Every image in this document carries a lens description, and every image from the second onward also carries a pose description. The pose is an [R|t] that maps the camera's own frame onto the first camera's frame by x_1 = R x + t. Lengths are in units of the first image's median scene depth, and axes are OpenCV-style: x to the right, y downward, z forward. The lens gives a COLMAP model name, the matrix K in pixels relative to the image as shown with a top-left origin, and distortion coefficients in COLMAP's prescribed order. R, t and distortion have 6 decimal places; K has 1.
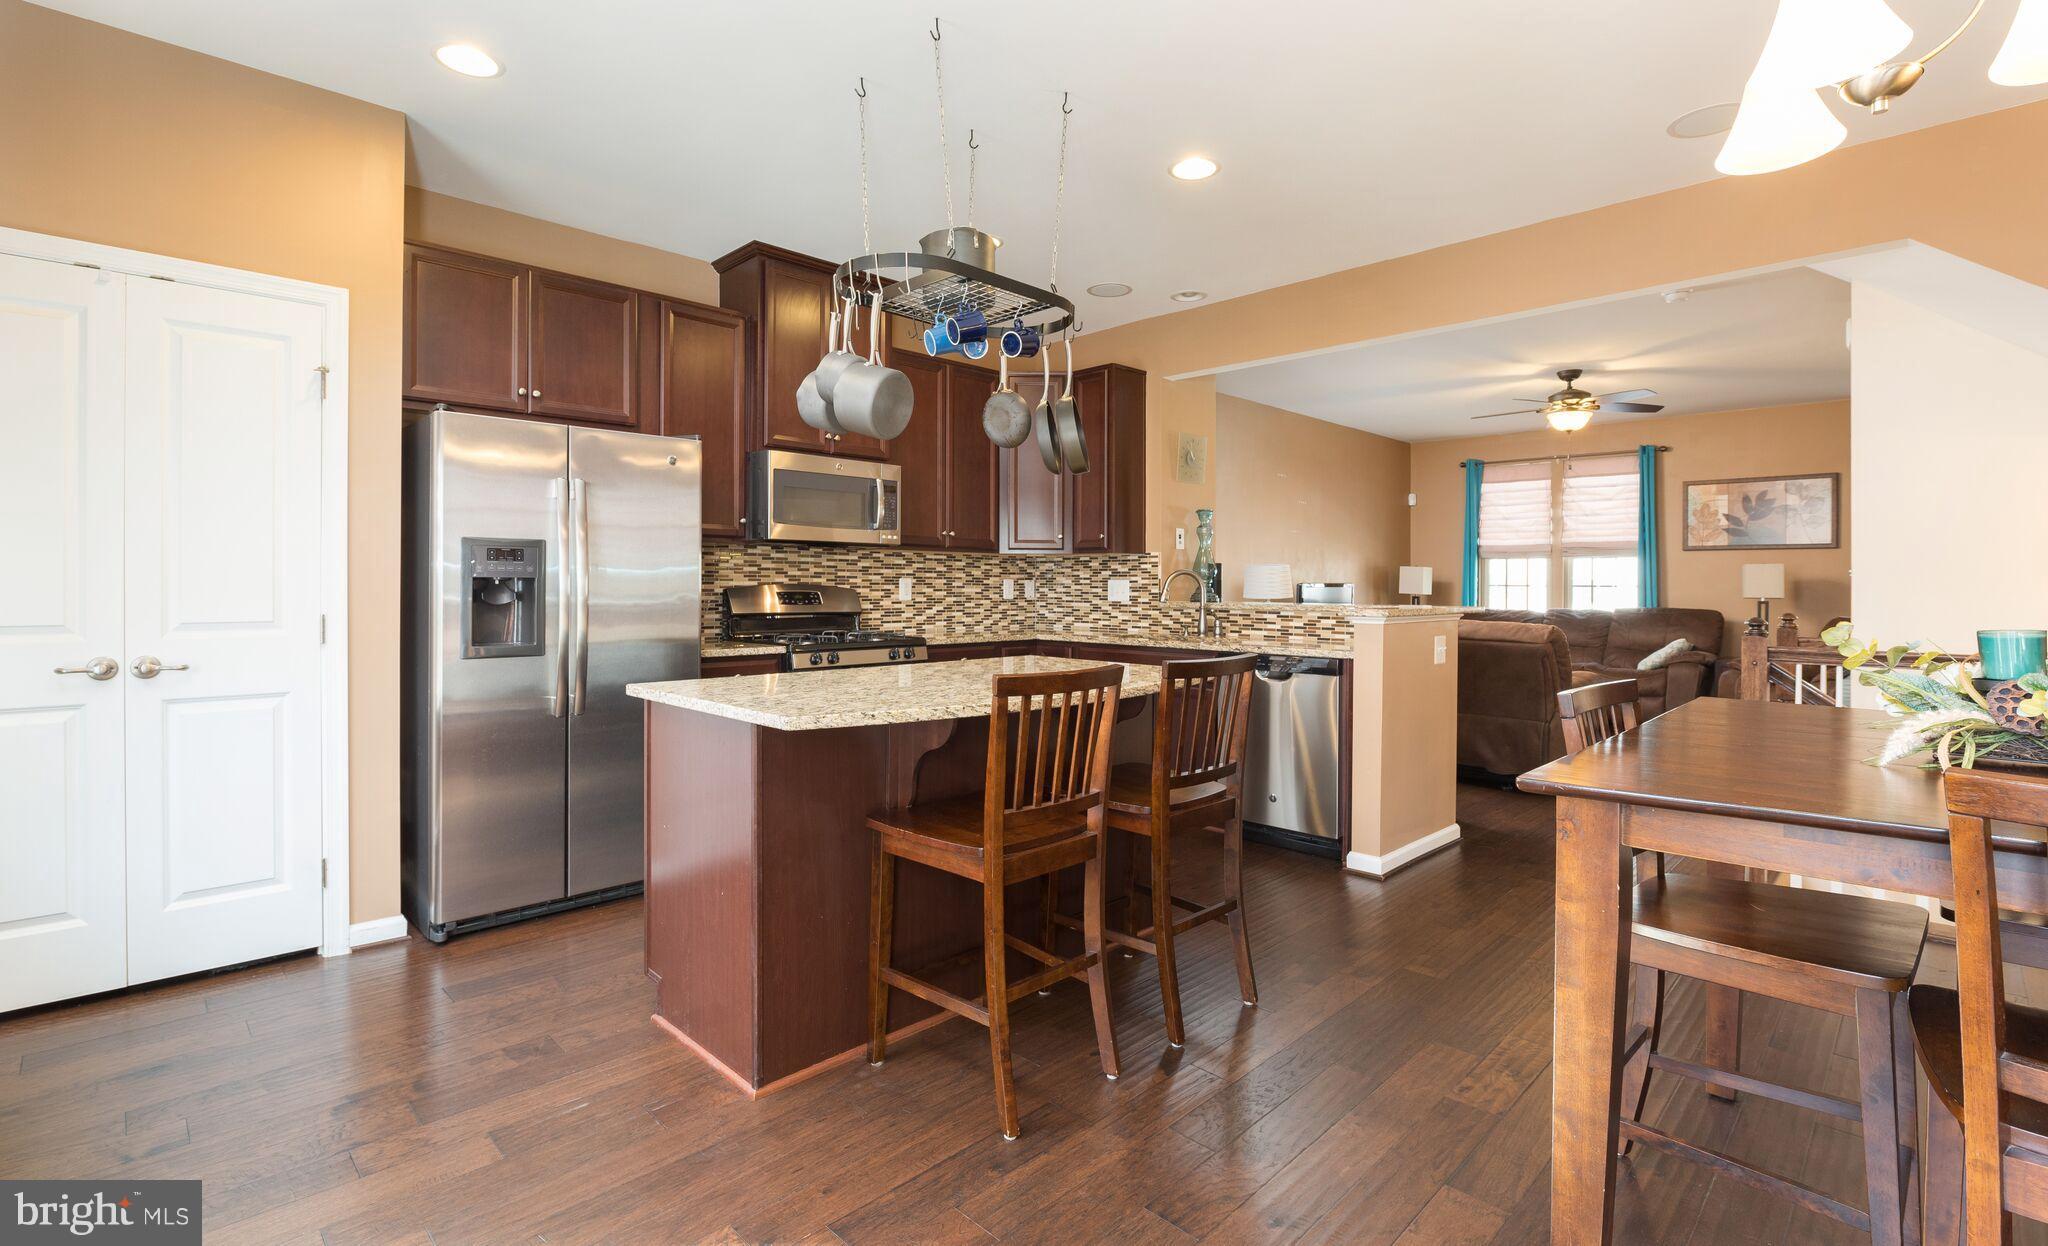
lens RADIAL K [[923.8, 0, 1027.3], [0, 923.8, 560.0], [0, 0, 1]] dist [-0.000933, -0.000018]
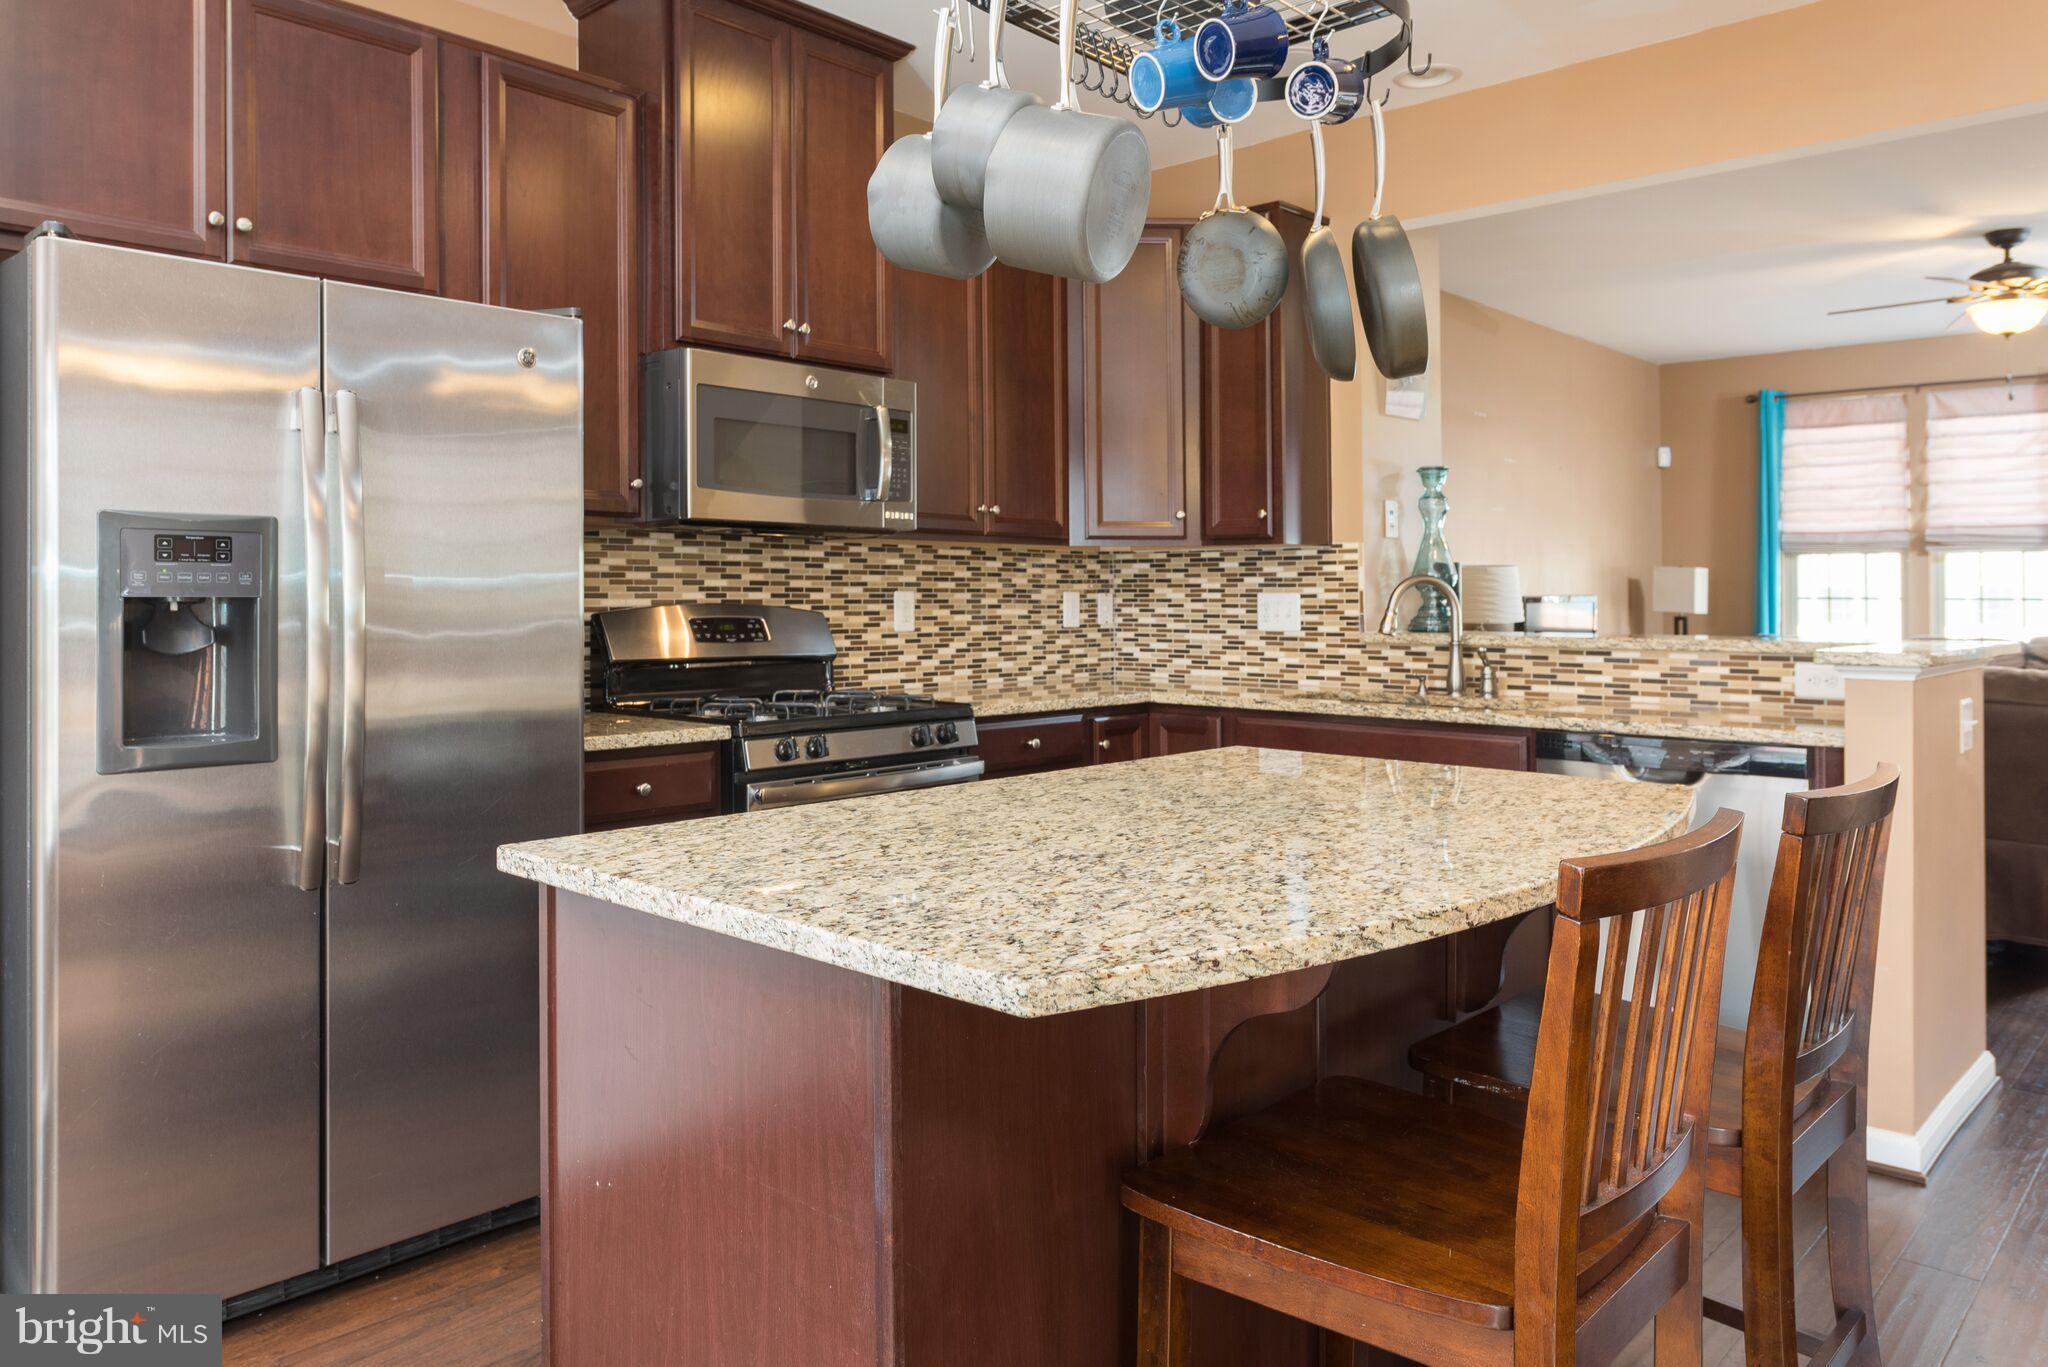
lens RADIAL K [[1411.5, 0, 981.4], [0, 1411.5, 562.1], [0, 0, 1]] dist [0.003459, -0.000131]
pose [[0.999687, -0.002431, 0.024919, -0.106859], [0.002354, 0.999992, 0.003100, -0.000055], [-0.024926, -0.003040, 0.999685, 0.159316]]
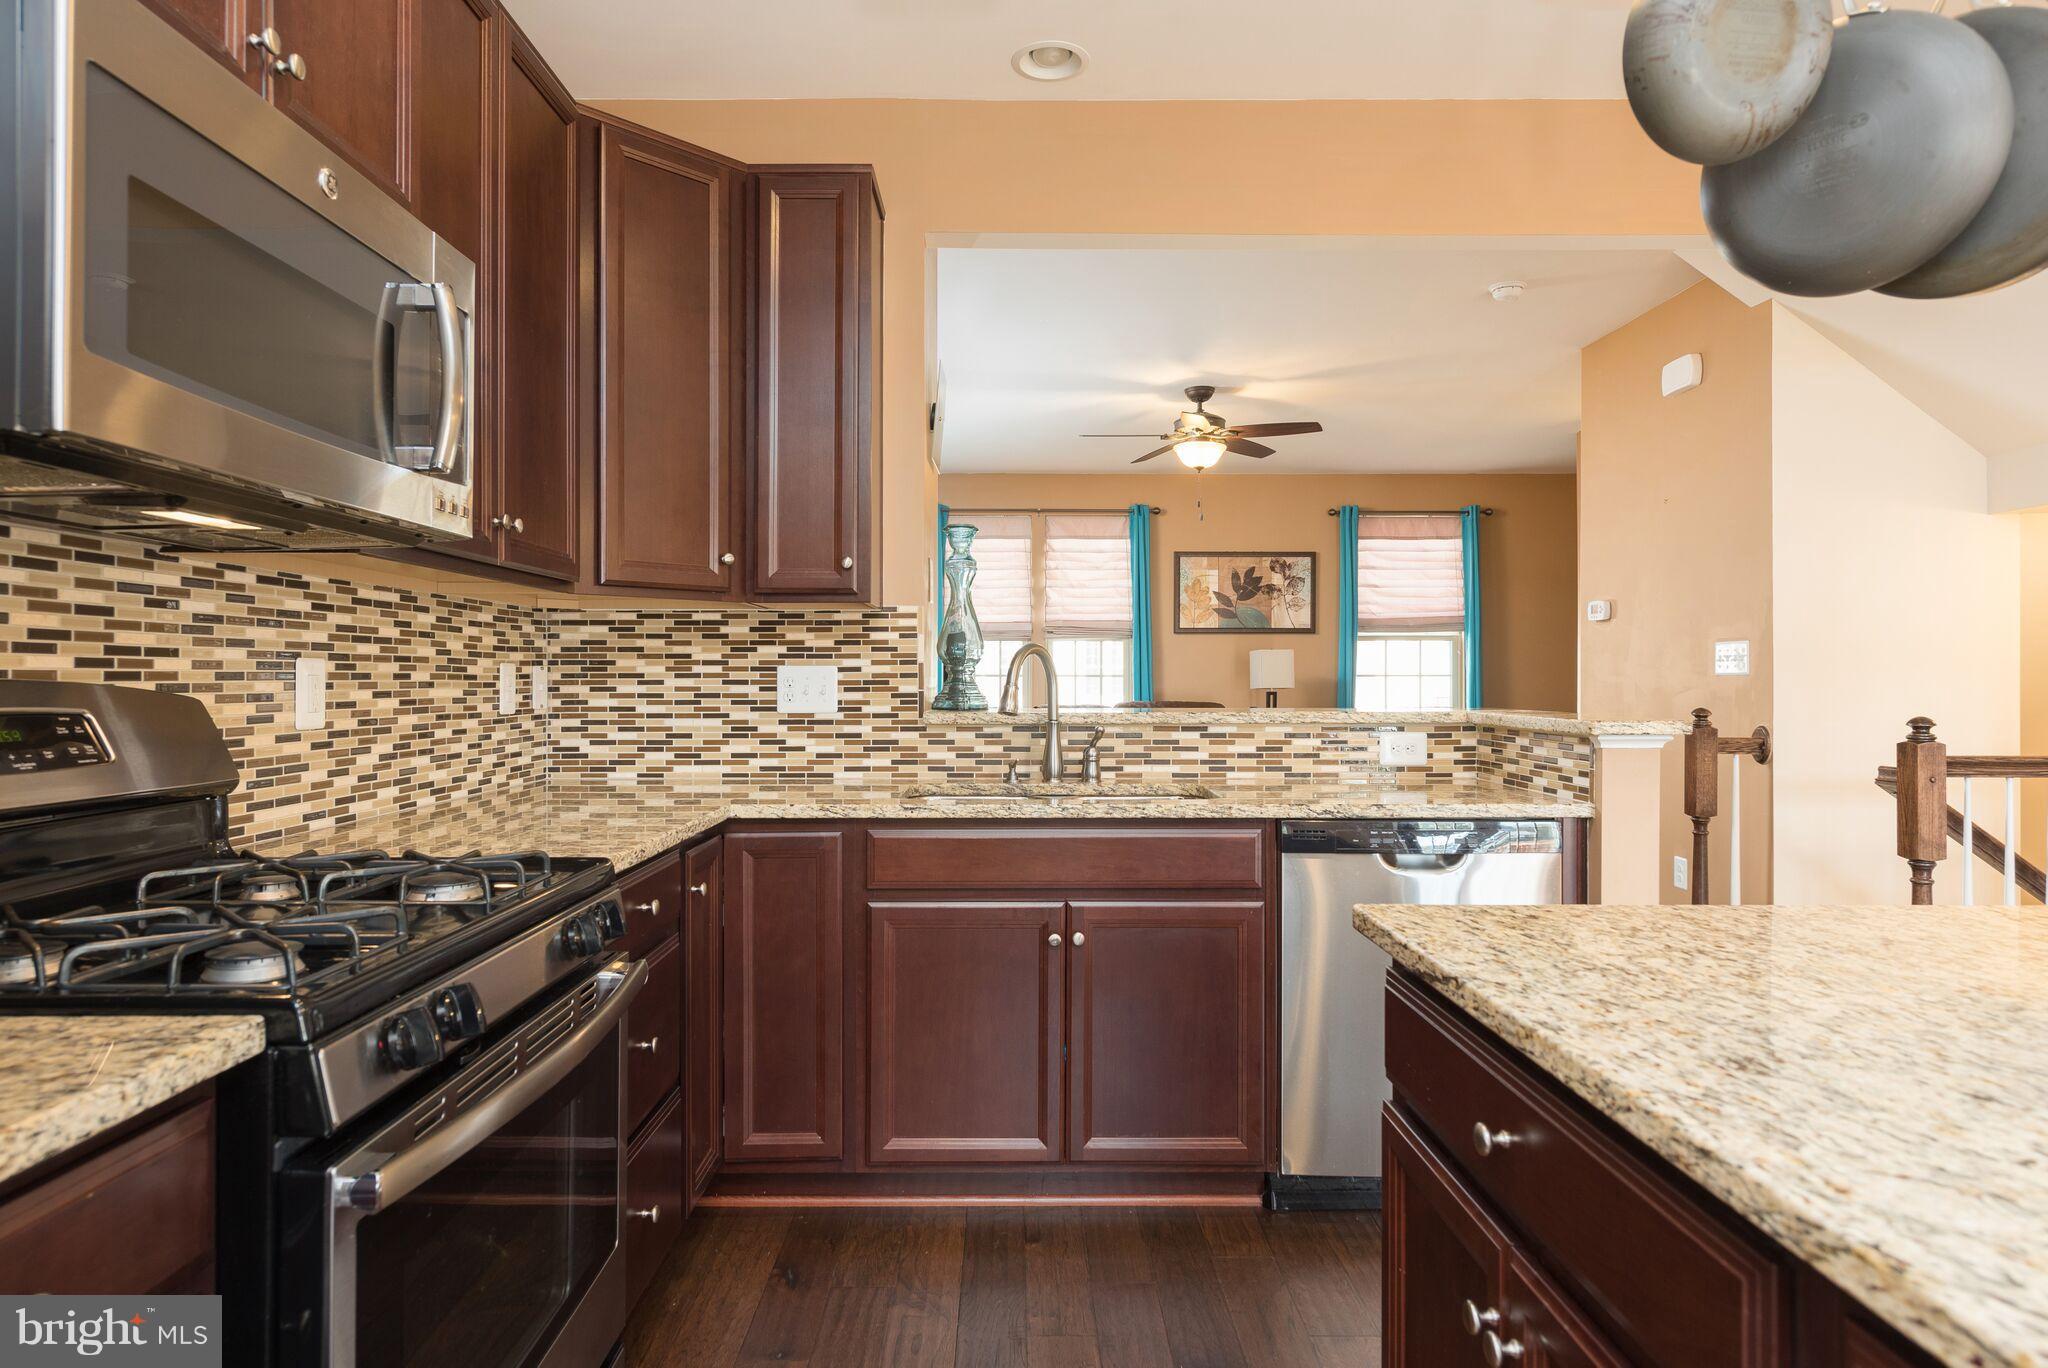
lens RADIAL K [[1170.8, 0, 1018.0], [0, 1170.8, 643.0], [0, 0, 1]] dist [0.002237, -0.000943]
pose [[0.701607, 0.015884, 0.712387, -0.245904], [-0.015041, 0.999859, -0.007481, 0.014023], [-0.712405, -0.005466, 0.701747, 0.553099]]
